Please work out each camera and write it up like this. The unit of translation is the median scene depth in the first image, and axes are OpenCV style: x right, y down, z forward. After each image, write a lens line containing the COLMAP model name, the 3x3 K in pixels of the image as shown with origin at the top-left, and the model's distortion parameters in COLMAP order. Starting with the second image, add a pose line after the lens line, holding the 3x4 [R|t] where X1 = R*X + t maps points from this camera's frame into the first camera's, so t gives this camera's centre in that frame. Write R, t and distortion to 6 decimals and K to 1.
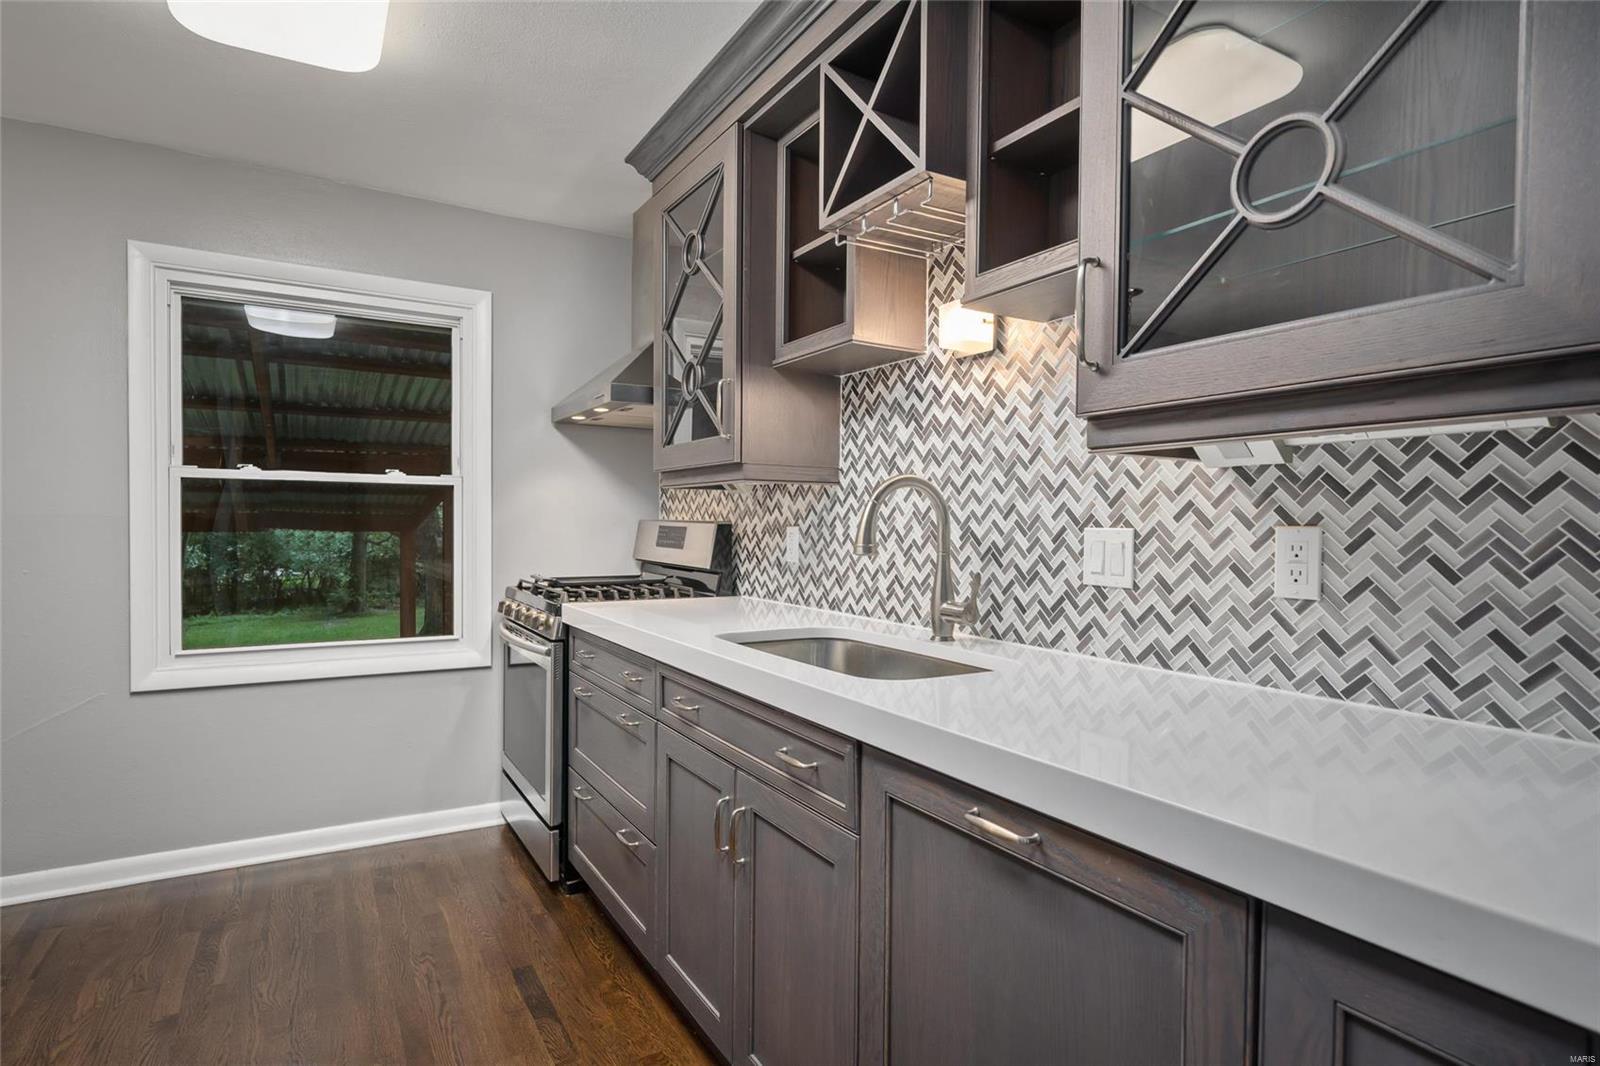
lens RADIAL K [[832.1, 0, 796.8], [0, 832.1, 542.9], [0, 0, 1]] dist [-0.001596, 0.001479]
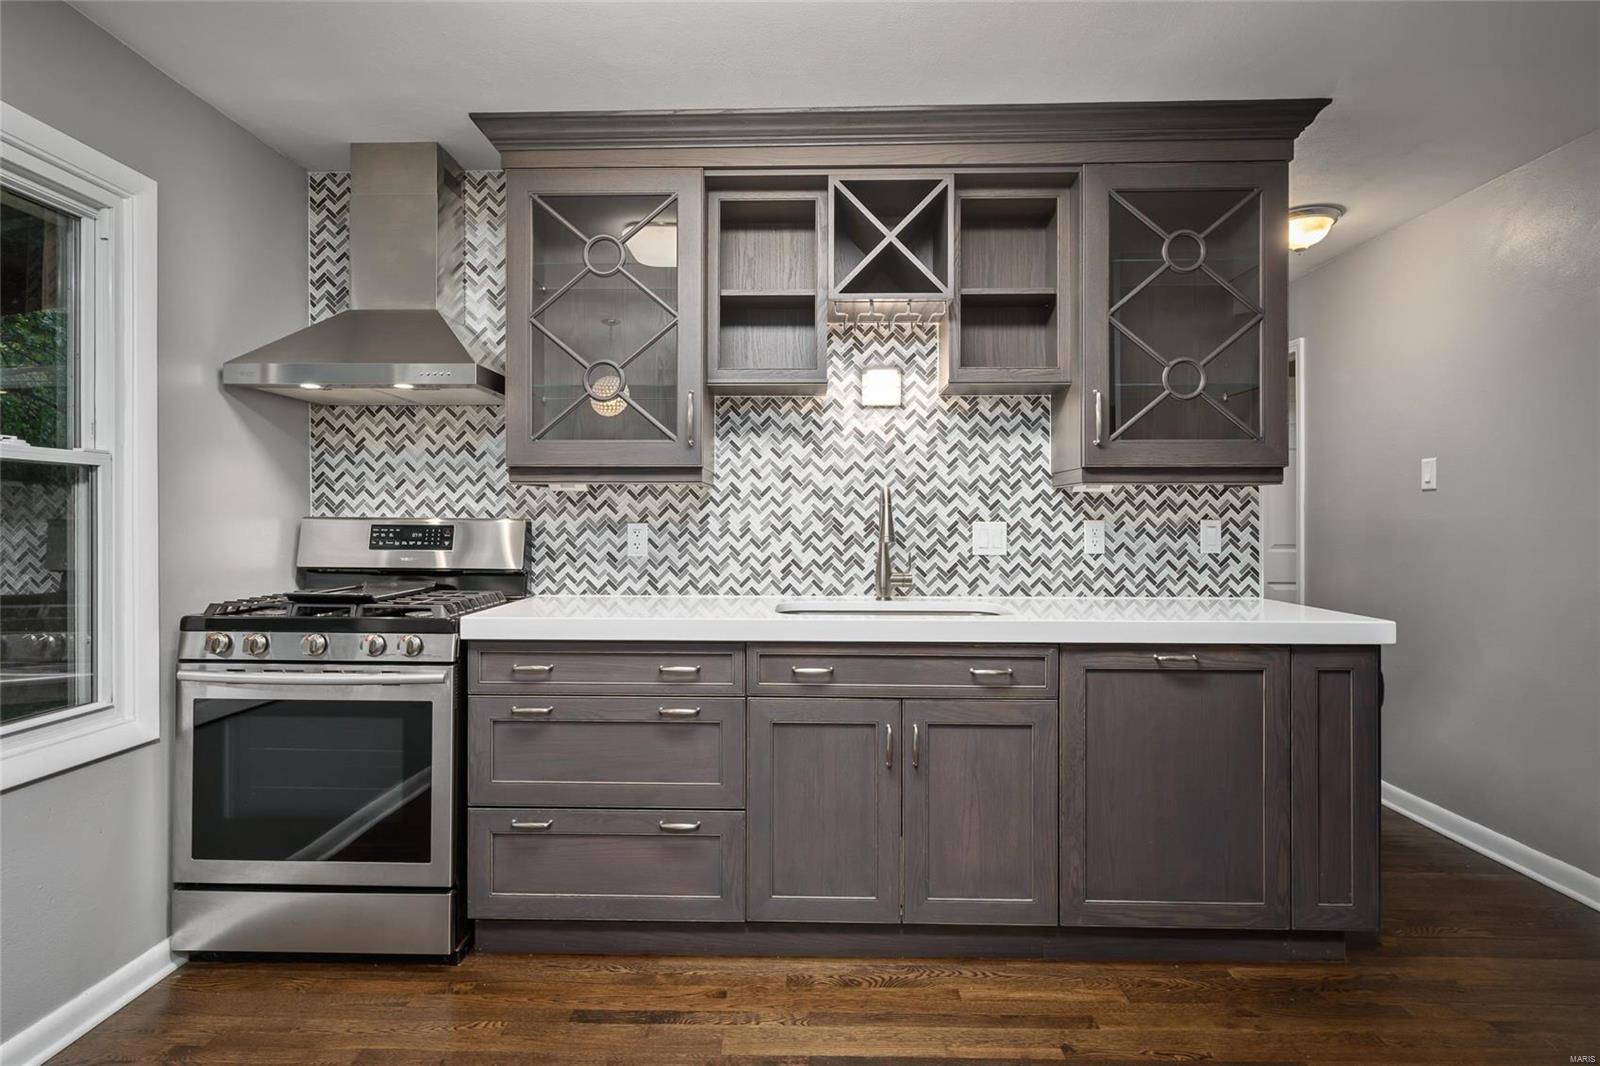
lens RADIAL K [[832.1, 0, 778.9], [0, 832.1, 517.2], [0, 0, 1]] dist [-0.001596, 0.001479]
pose [[0.530988, -0.006081, 0.847357, -1.083464], [0.023732, 0.999689, -0.007697, -0.019678], [-0.847047, 0.024197, 0.530967, 0.354634]]
